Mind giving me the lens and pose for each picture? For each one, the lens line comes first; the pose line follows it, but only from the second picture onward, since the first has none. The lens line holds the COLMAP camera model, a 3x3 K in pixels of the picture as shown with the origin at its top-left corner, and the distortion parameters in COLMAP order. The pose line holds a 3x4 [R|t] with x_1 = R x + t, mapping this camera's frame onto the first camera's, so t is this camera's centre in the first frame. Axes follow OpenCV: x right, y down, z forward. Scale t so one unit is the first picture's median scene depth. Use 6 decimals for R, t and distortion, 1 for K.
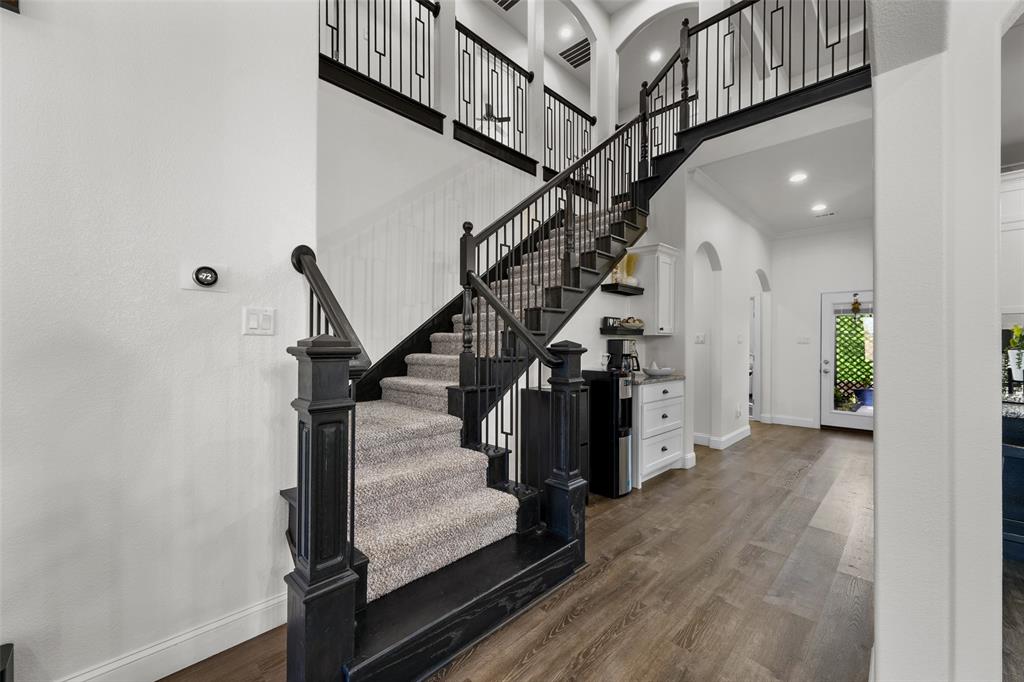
lens RADIAL K [[411.1, 0, 506.1], [0, 411.1, 343.8], [0, 0, 1]] dist [0.008052, -0.001127]
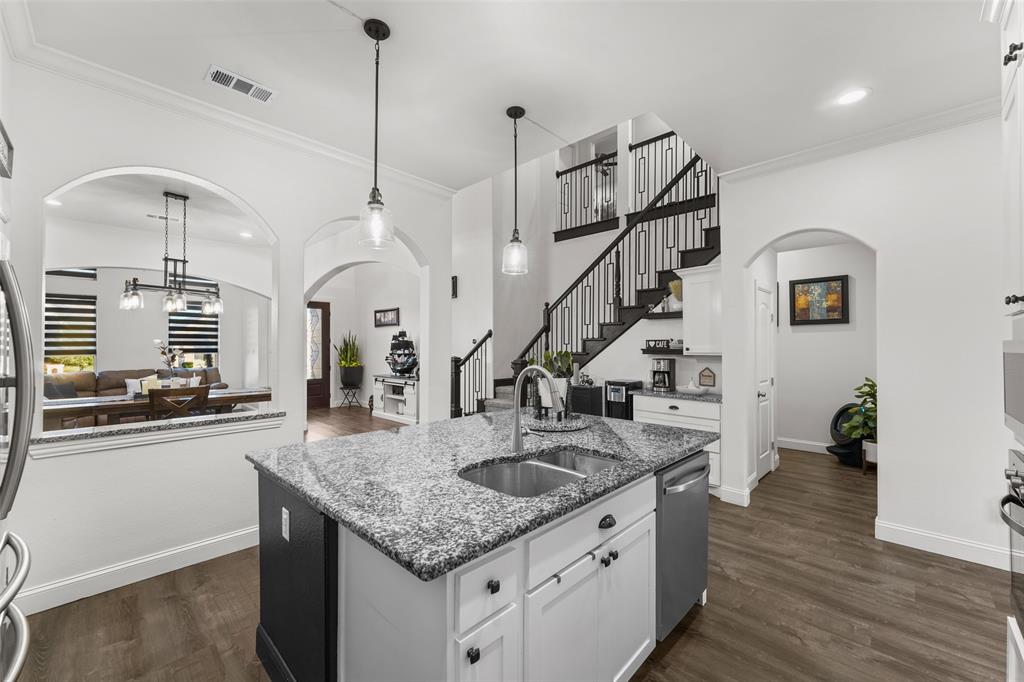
lens RADIAL K [[411.1, 0, 504.7], [0, 411.1, 342.8], [0, 0, 1]] dist [0.008052, -0.001127]
pose [[0.003514, -0.014421, -0.999890, 1.479457], [0.001870, 0.999894, -0.014415, -0.039394], [0.999992, -0.001819, 0.003540, 0.558522]]
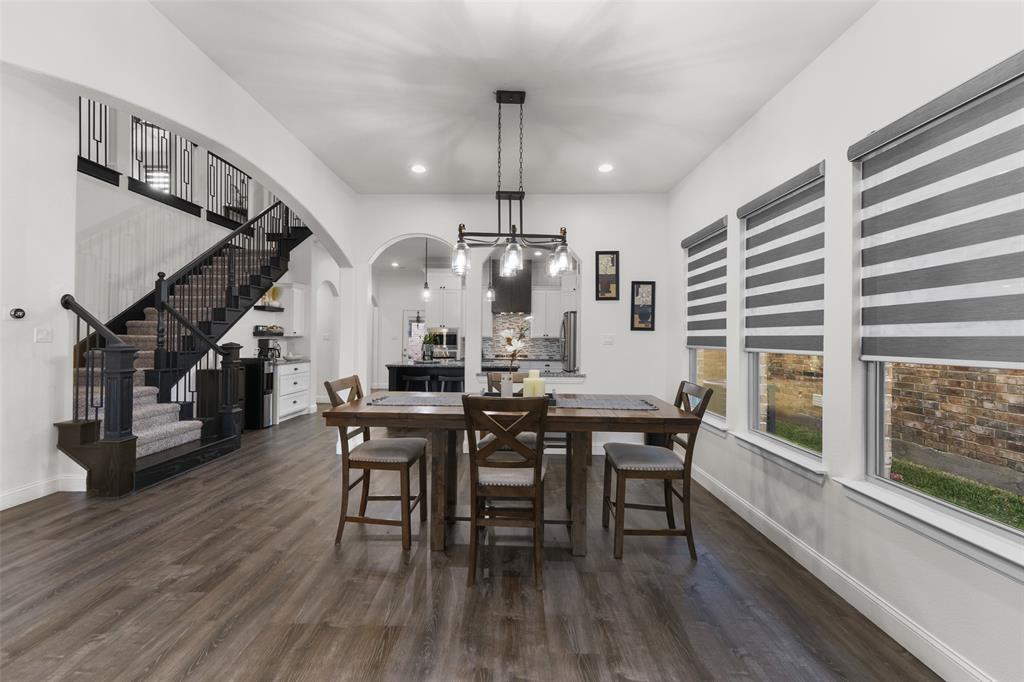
lens RADIAL K [[411.1, 0, 511.0], [0, 411.1, 332.7], [0, 0, 1]] dist [0.008052, -0.001127]
pose [[0.719847, 0.008188, 0.694085, -0.171593], [-0.004676, 0.999965, -0.006946, -0.029376], [-0.694117, 0.001755, 0.719860, -0.893859]]
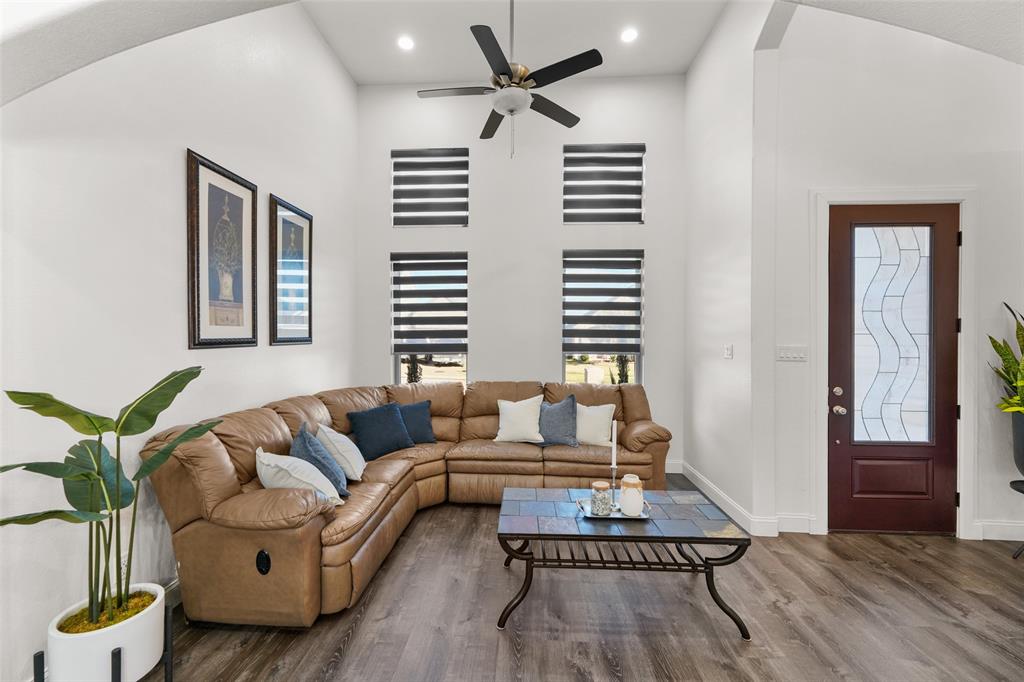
lens RADIAL K [[411.1, 0, 504.3], [0, 411.1, 342.9], [0, 0, 1]] dist [0.008052, -0.001127]
pose [[-0.747470, -0.004949, -0.664277, 0.152973], [-0.010741, 0.999932, 0.004636, -0.049192], [0.664208, 0.010600, -0.747472, -0.474348]]
